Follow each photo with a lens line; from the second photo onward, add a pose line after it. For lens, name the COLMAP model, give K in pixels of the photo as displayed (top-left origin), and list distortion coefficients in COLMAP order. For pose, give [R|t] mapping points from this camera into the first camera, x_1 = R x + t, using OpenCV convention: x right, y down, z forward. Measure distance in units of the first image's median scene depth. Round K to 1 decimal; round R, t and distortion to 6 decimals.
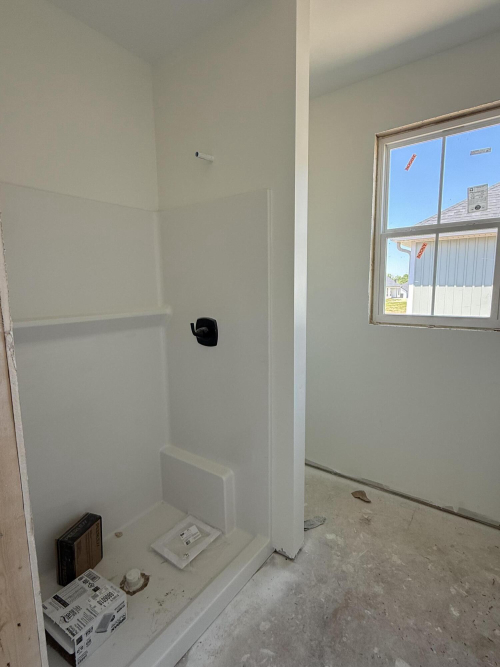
lens RADIAL K [[344.8, 0, 251.4], [0, 344.8, 336.1], [0, 0, 1]] dist [0.006934, -0.001193]
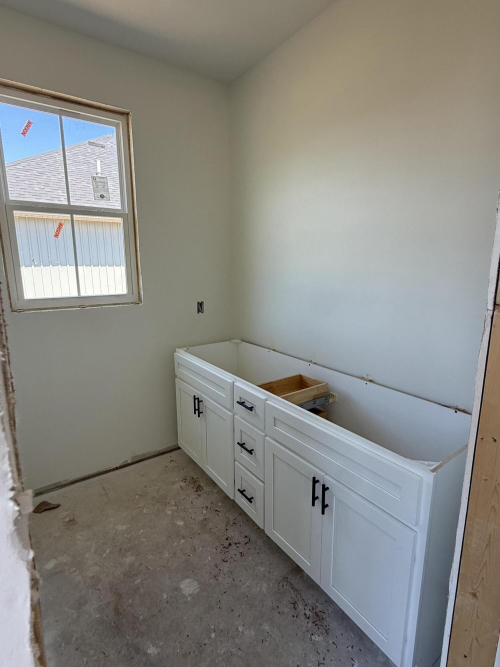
lens RADIAL K [[344.8, 0, 252.0], [0, 344.8, 331.3], [0, 0, 1]] dist [0.006934, -0.001193]
pose [[0.306571, -0.170235, 0.936501, -0.322640], [0.131774, 0.981994, 0.135367, -0.030662], [-0.942682, 0.081907, 0.323484, 0.219010]]
